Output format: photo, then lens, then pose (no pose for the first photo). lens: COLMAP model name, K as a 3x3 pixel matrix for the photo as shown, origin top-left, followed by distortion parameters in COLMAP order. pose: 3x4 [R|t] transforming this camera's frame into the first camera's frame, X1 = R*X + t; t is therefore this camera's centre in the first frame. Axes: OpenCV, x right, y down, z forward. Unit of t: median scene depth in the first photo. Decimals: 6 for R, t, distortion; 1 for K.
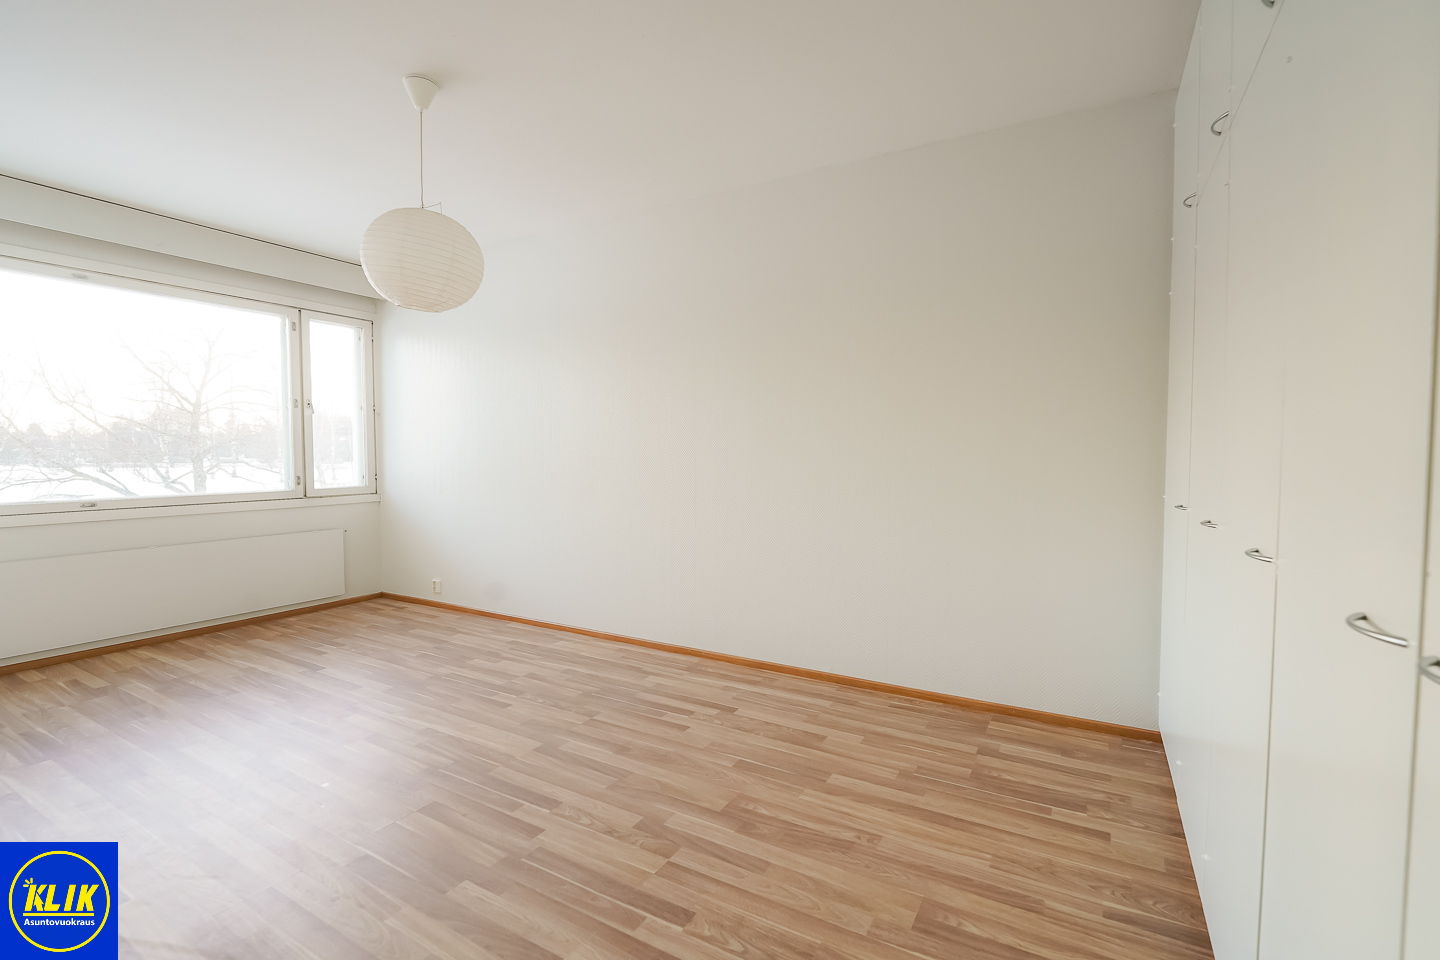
lens RADIAL K [[641.4, 0, 720.0], [0, 641.4, 480.0], [0, 0, 1]] dist [-0.001706, -0.006596]
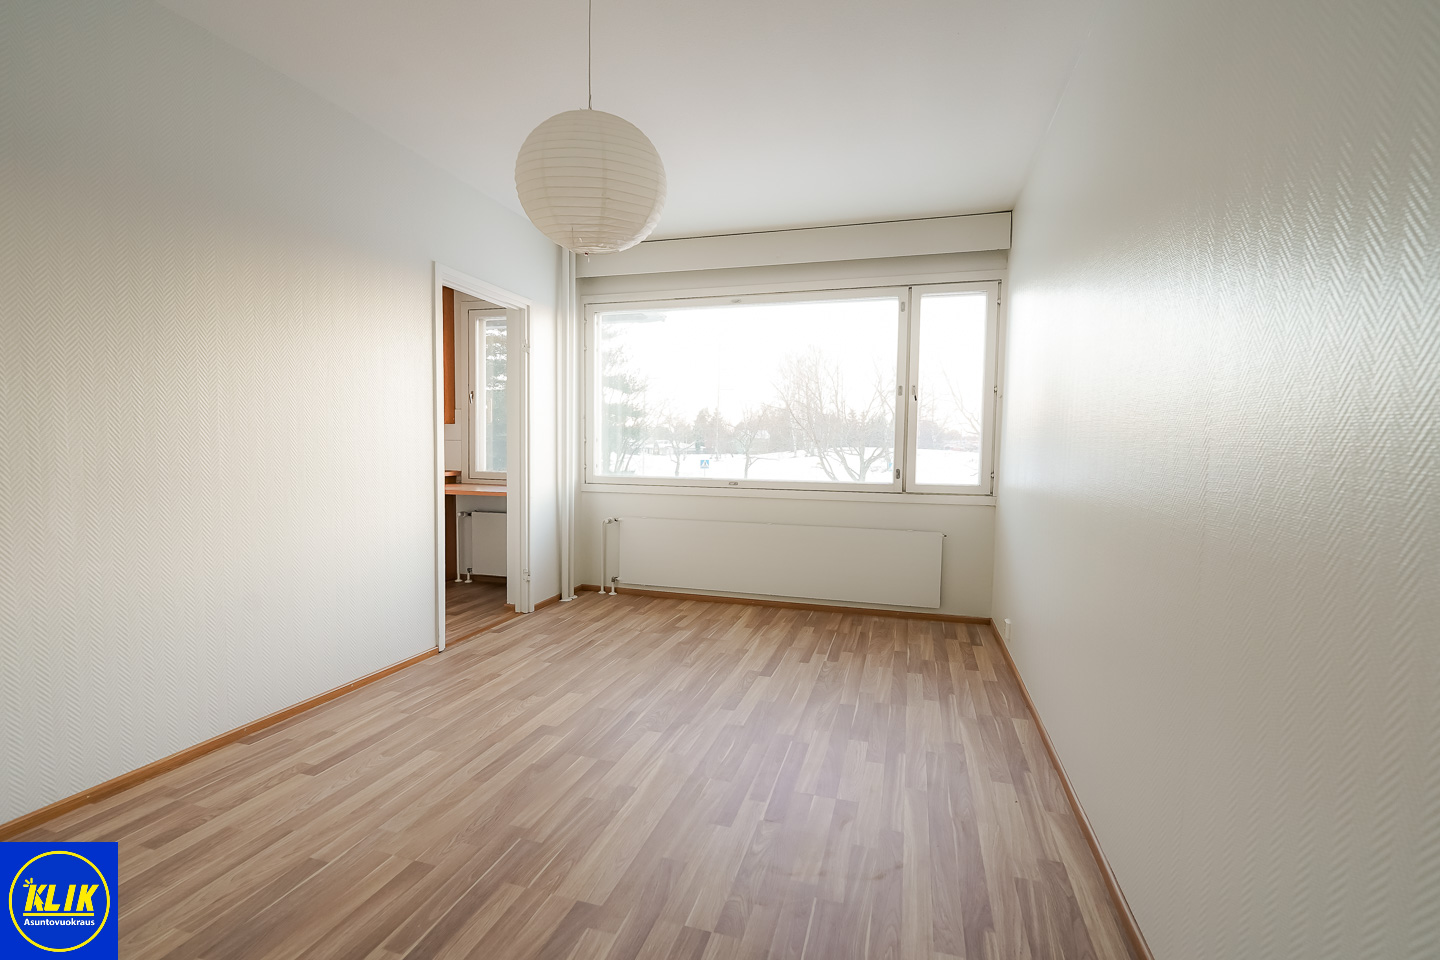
lens RADIAL K [[641.4, 0, 720.0], [0, 641.4, 480.0], [0, 0, 1]] dist [-0.001706, -0.006596]
pose [[0.230556, 0.056903, -0.971394, 0.253077], [-0.053361, 0.997526, 0.045769, -0.026047], [0.971595, 0.041282, 0.233022, 0.732024]]
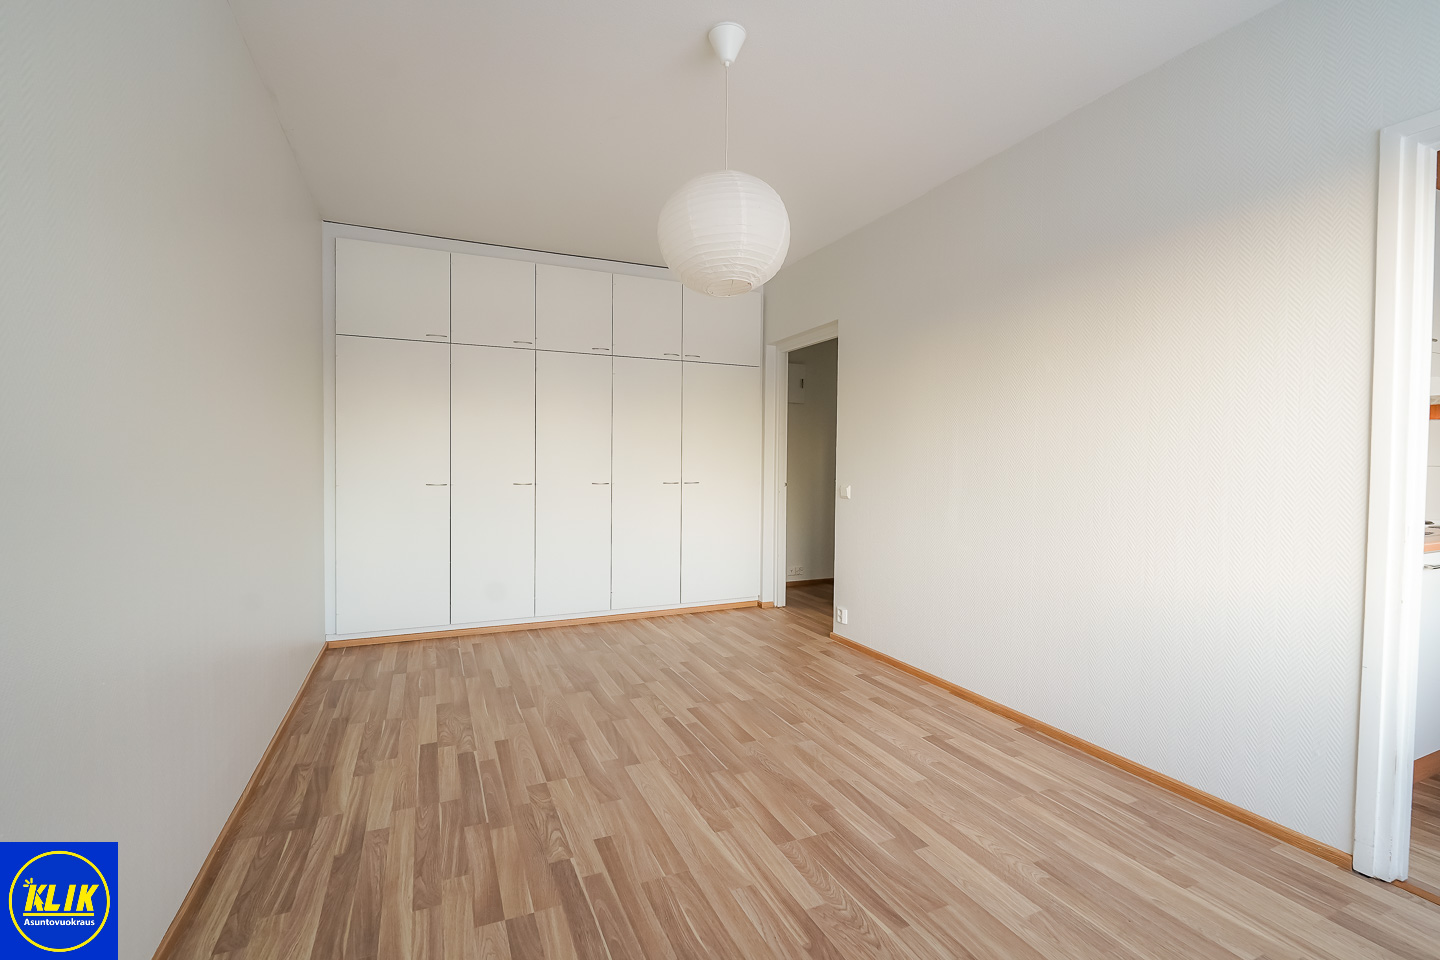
lens RADIAL K [[641.4, 0, 720.0], [0, 641.4, 480.0], [0, 0, 1]] dist [-0.001706, -0.006596]
pose [[-0.814410, -0.022918, 0.579838, -0.715202], [0.018260, 0.997713, 0.065081, -0.053348], [-0.580003, 0.063590, -0.812128, 1.277635]]
